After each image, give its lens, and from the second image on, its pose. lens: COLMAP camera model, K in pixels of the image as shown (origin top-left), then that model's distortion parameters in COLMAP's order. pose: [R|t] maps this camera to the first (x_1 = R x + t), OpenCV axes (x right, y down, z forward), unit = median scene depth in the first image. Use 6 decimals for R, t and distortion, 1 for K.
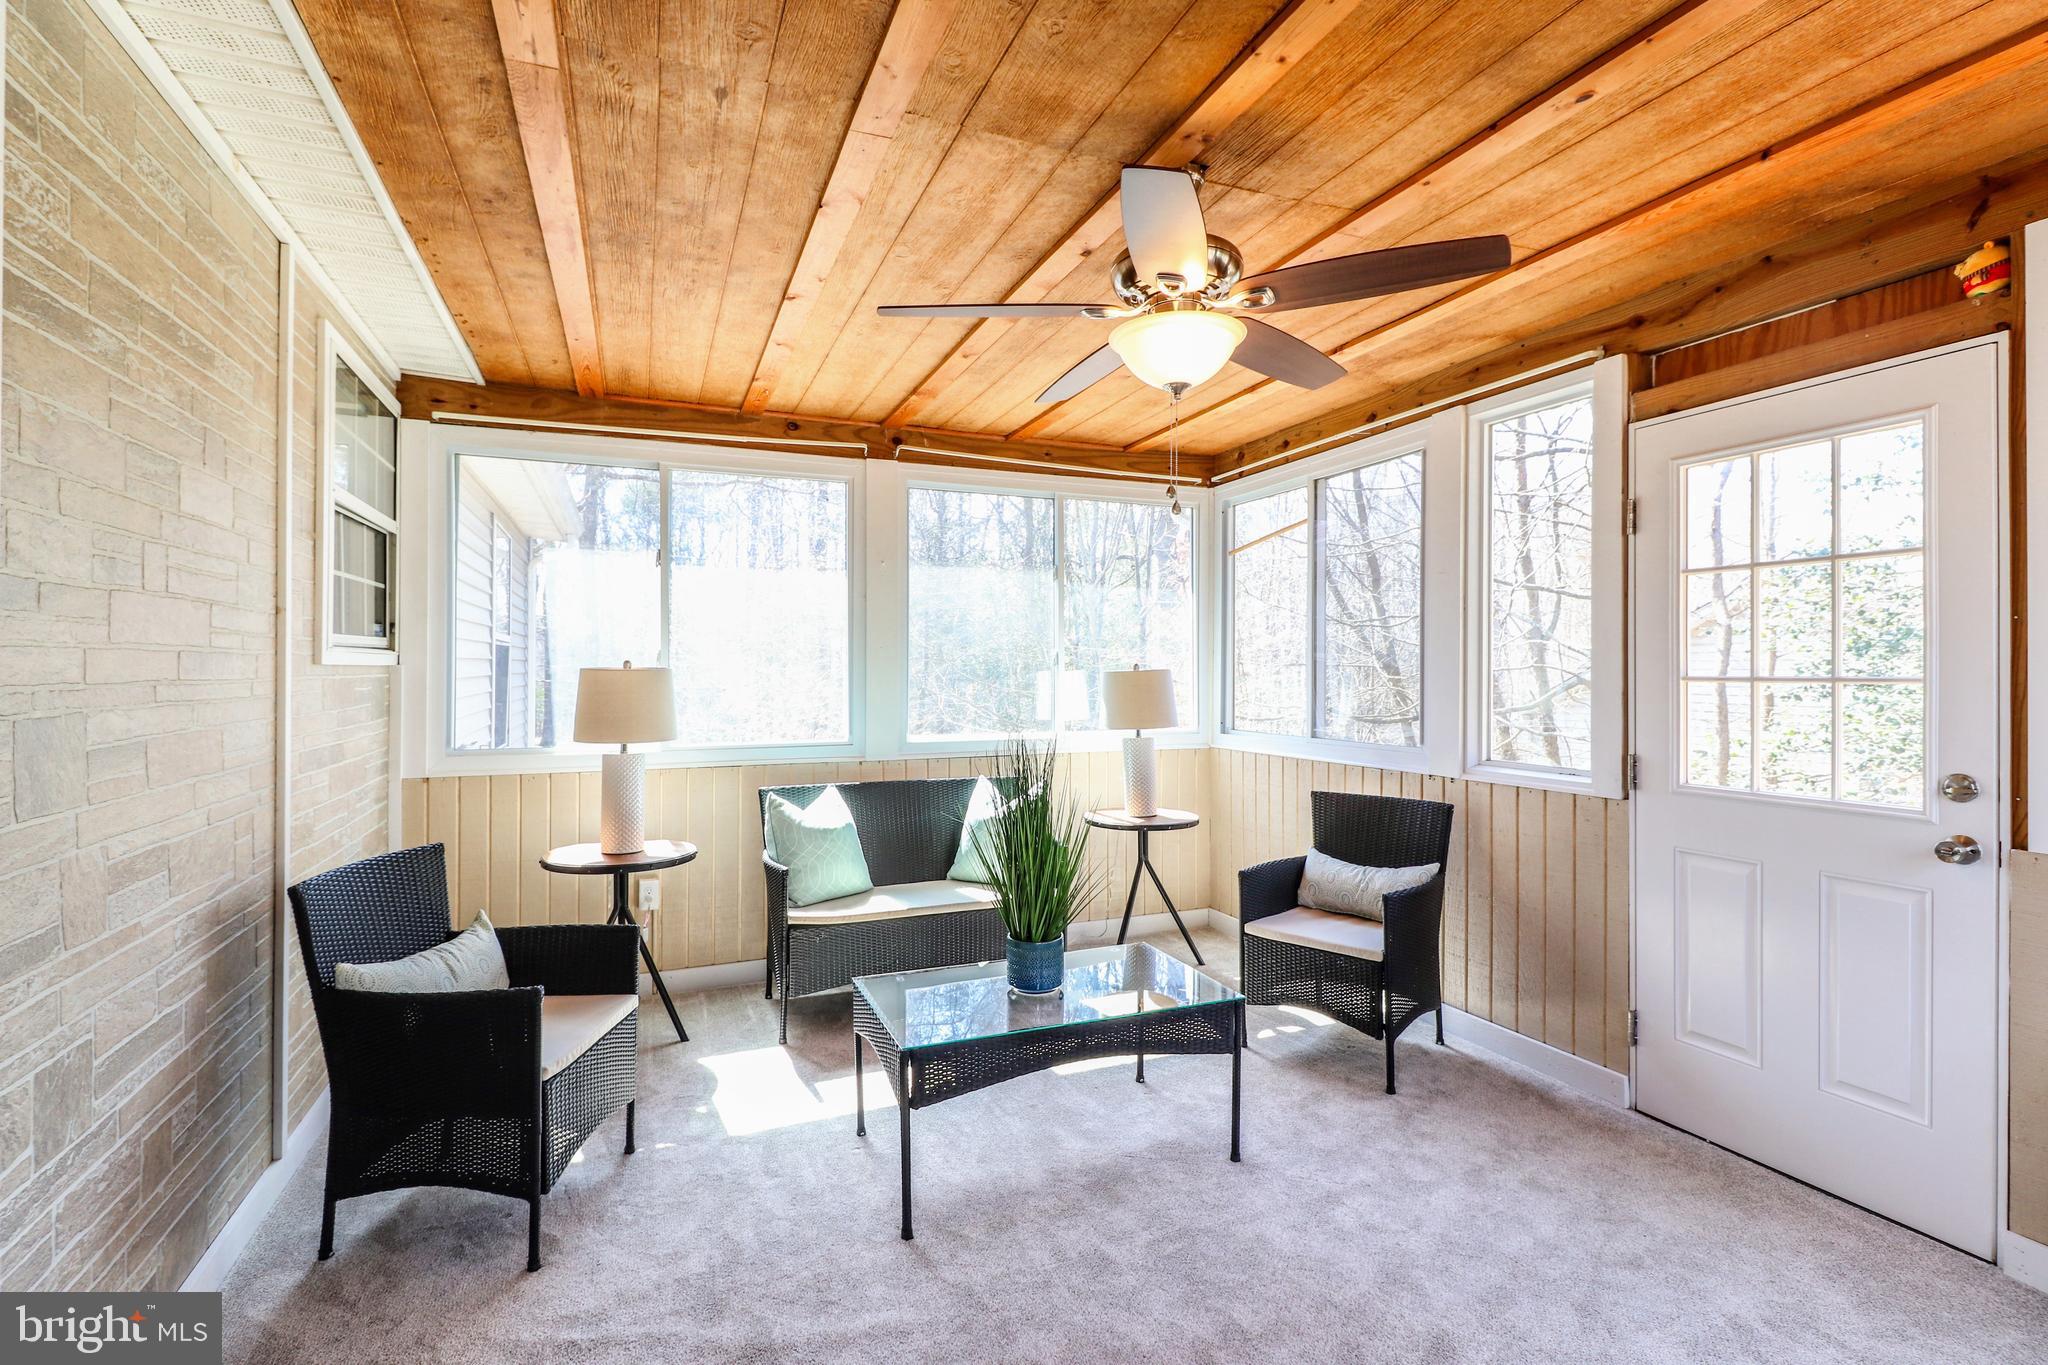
lens RADIAL K [[952.0, 0, 1017.9], [0, 952.0, 653.0], [0, 0, 1]] dist [0.021209, -0.012610]
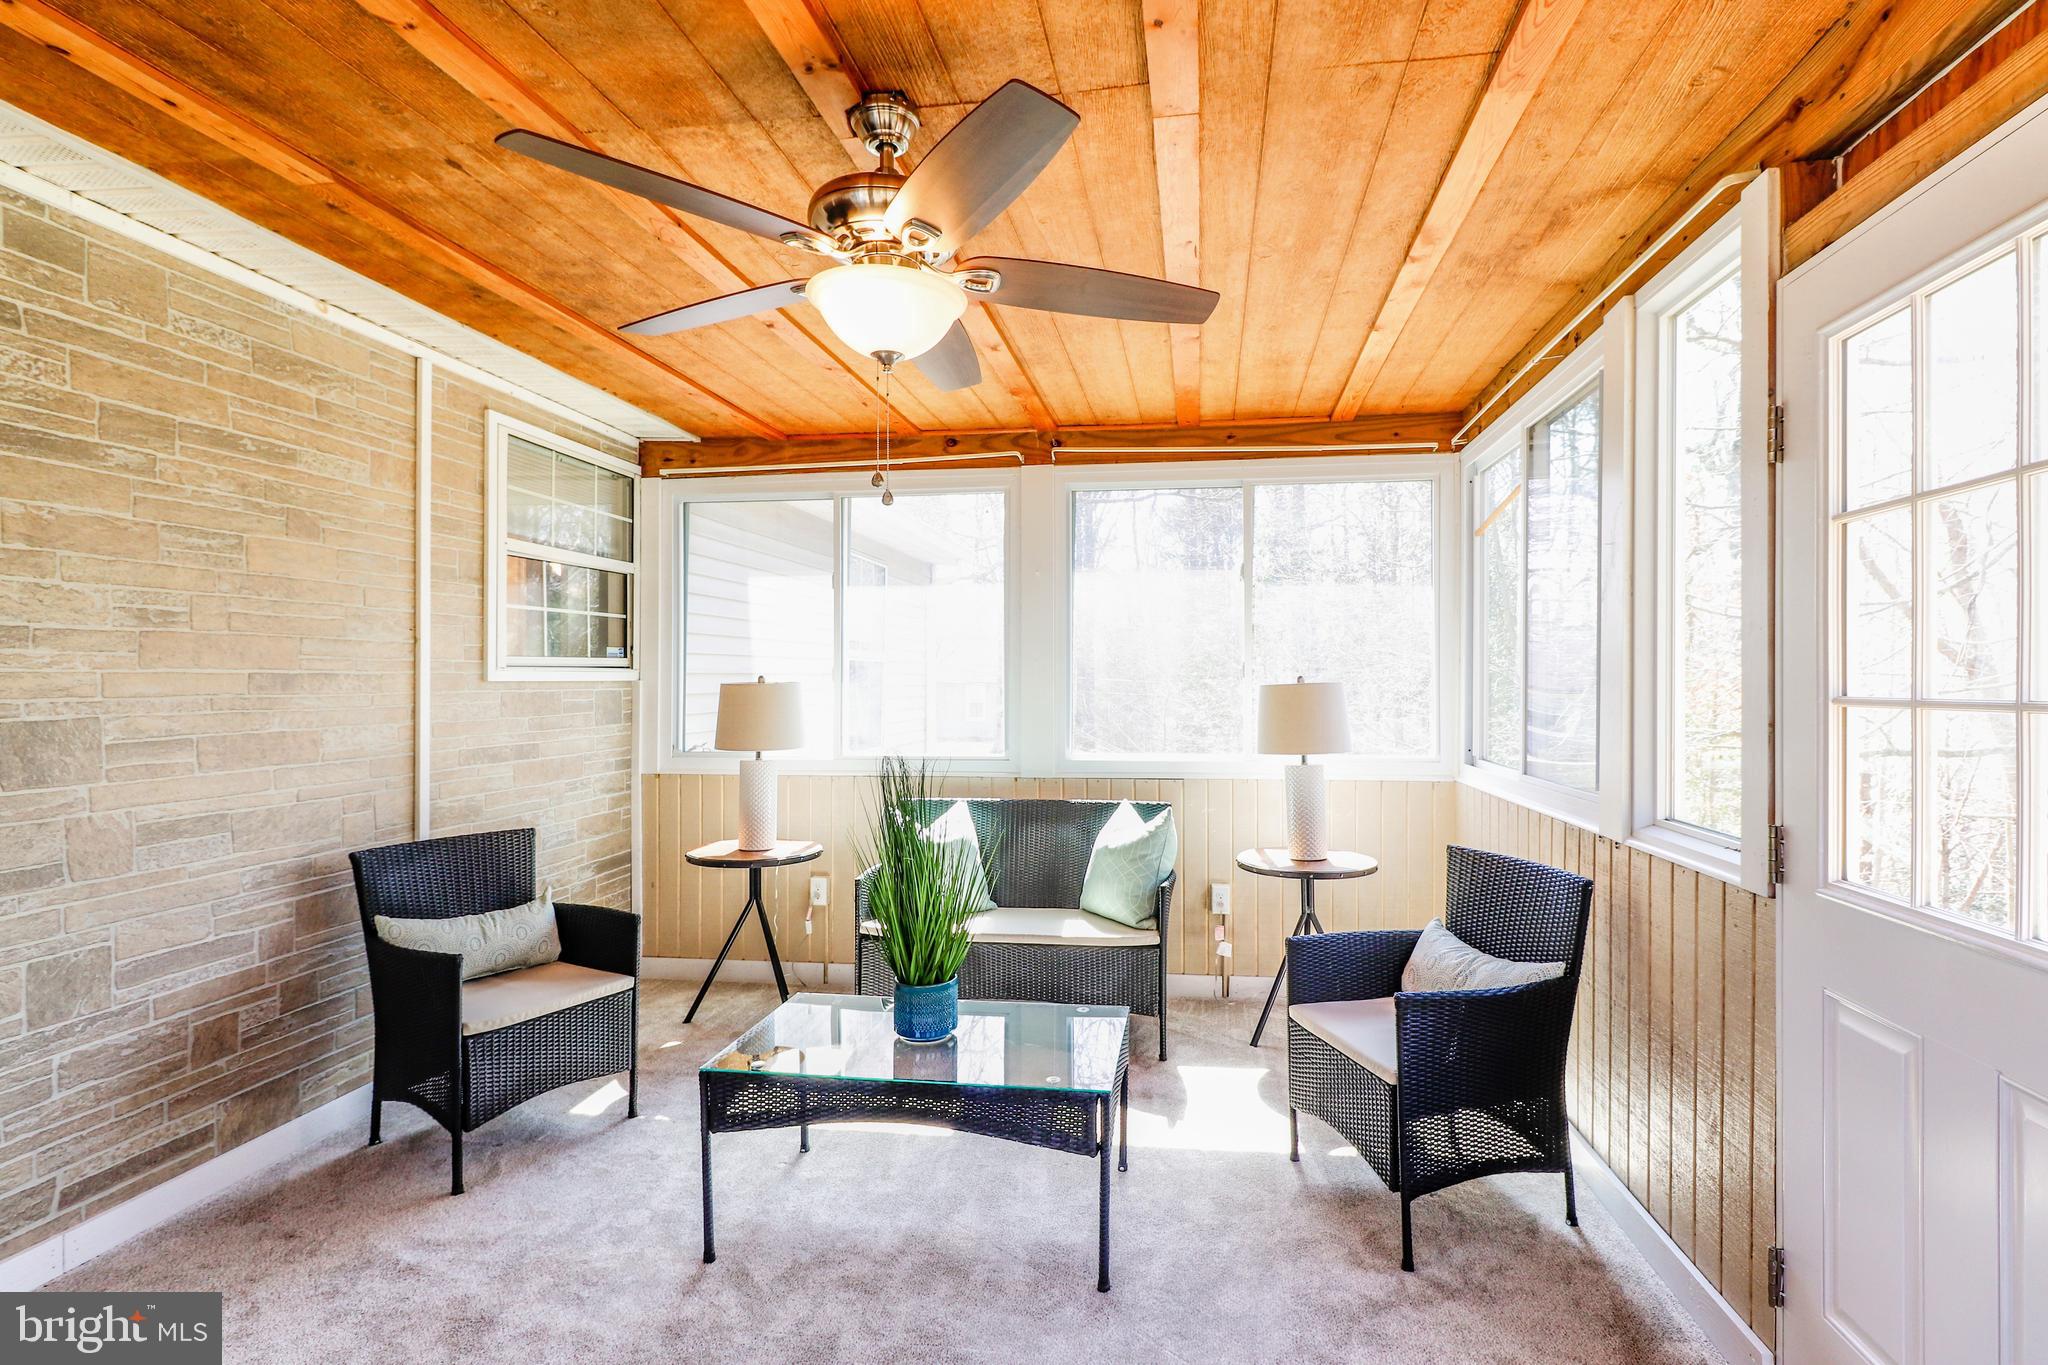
lens RADIAL K [[972.2, 0, 1035.6], [0, 972.2, 662.5], [0, 0, 1]] dist [0.008699, 0.000343]
pose [[0.869720, -0.011826, -0.493403, 0.452847], [0.010992, 0.999929, -0.004591, 0.000963], [0.493422, -0.001431, 0.869789, 0.193745]]
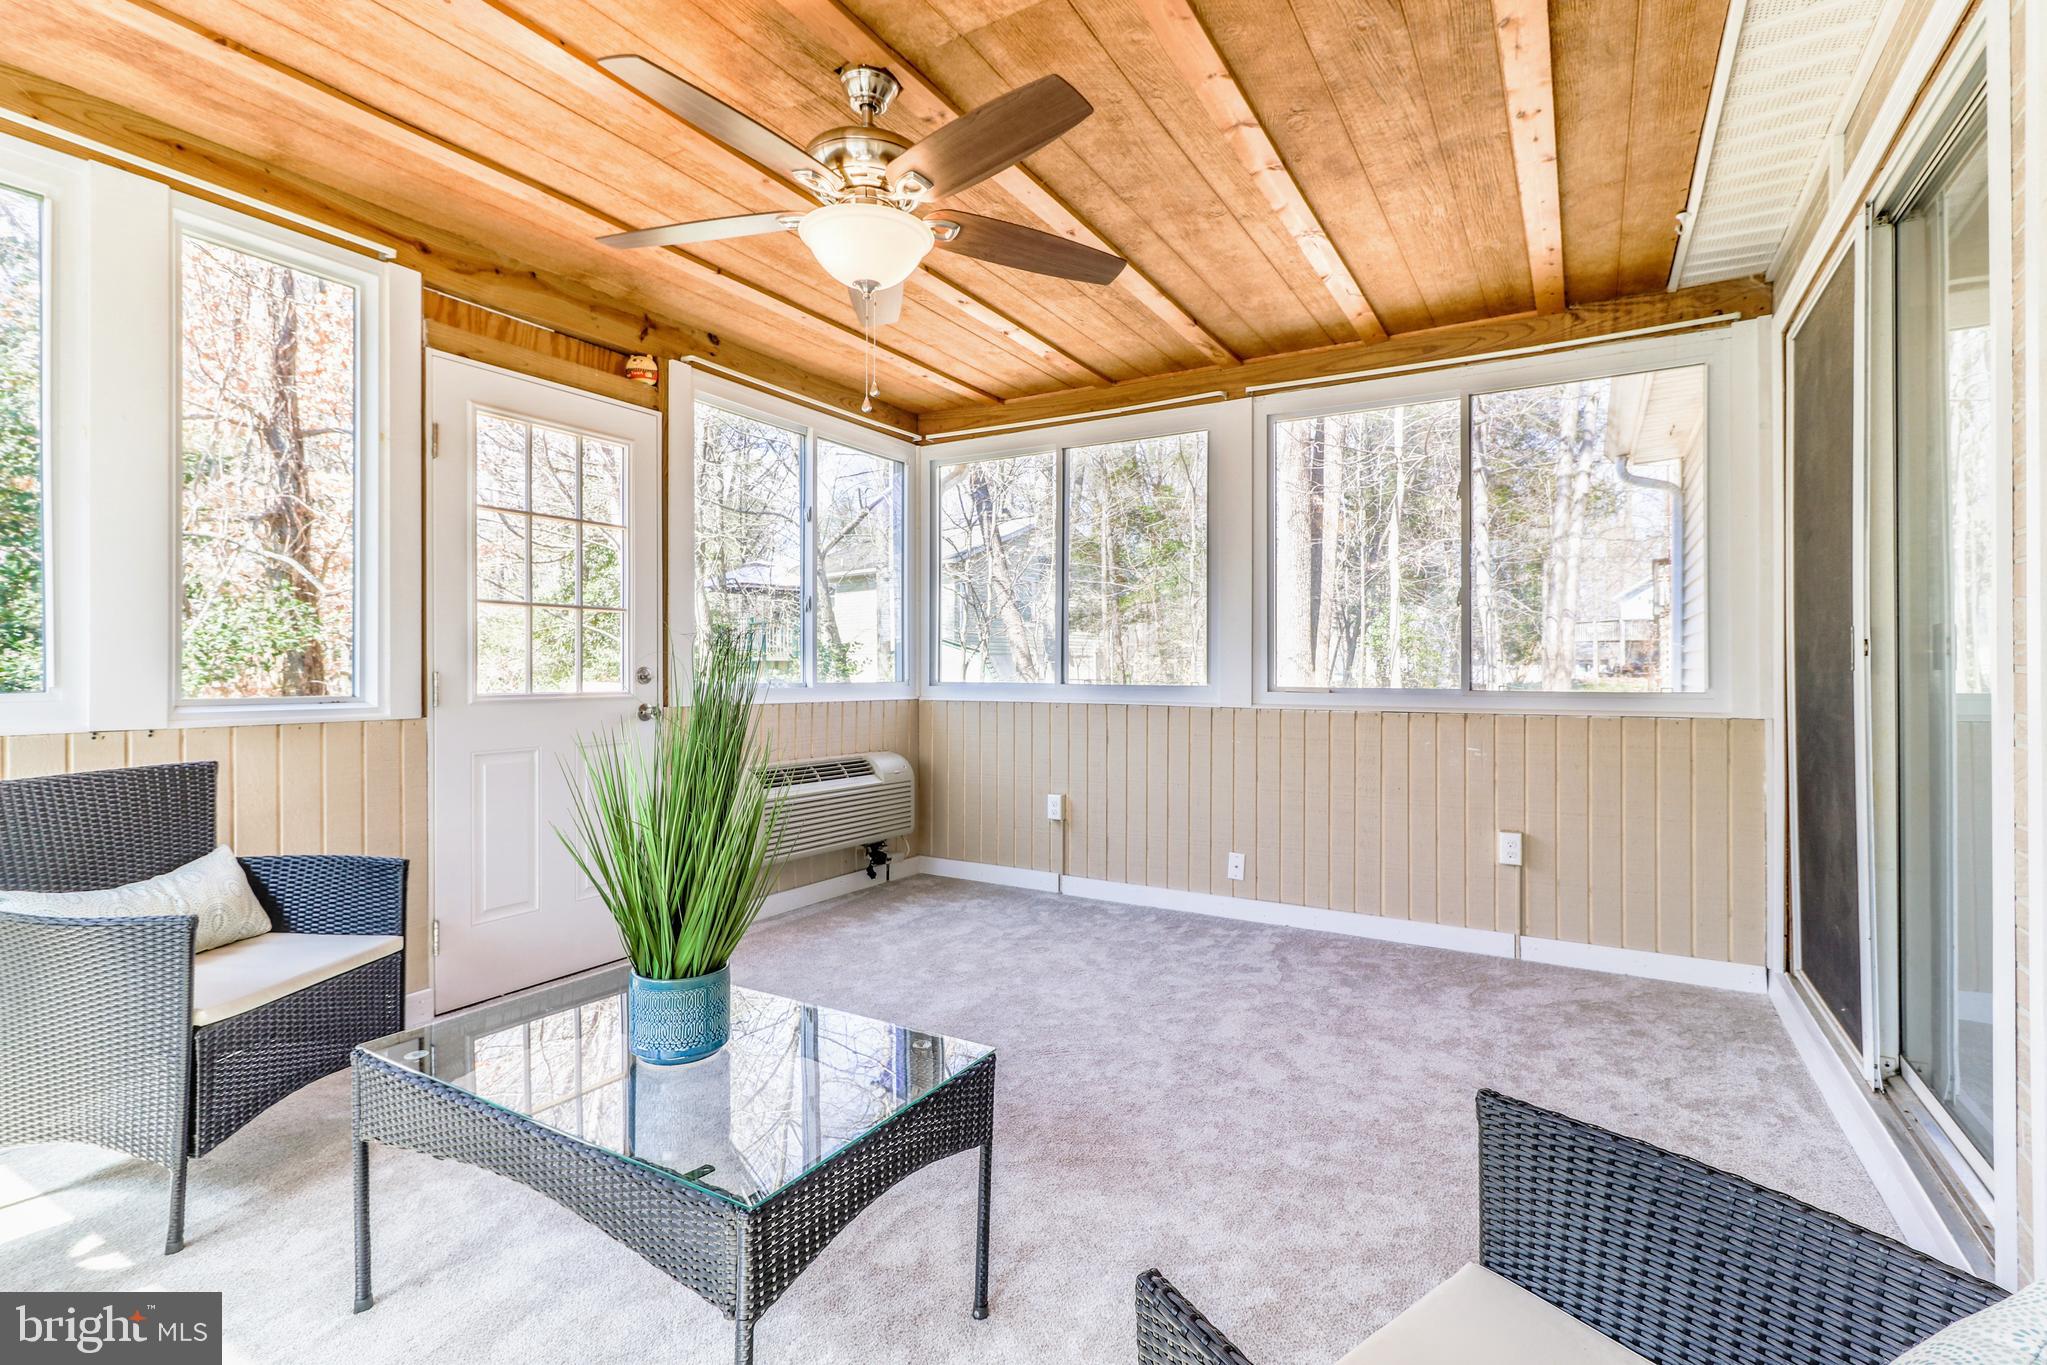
lens RADIAL K [[951.6, 0, 1017.4], [0, 951.6, 653.0], [0, 0, 1]] dist [0.021209, -0.012610]
pose [[-0.626107, 0.003554, 0.779729, -0.455020], [-0.017300, 0.999680, -0.018448, 0.076554], [-0.779546, -0.025040, -0.625845, 0.968799]]
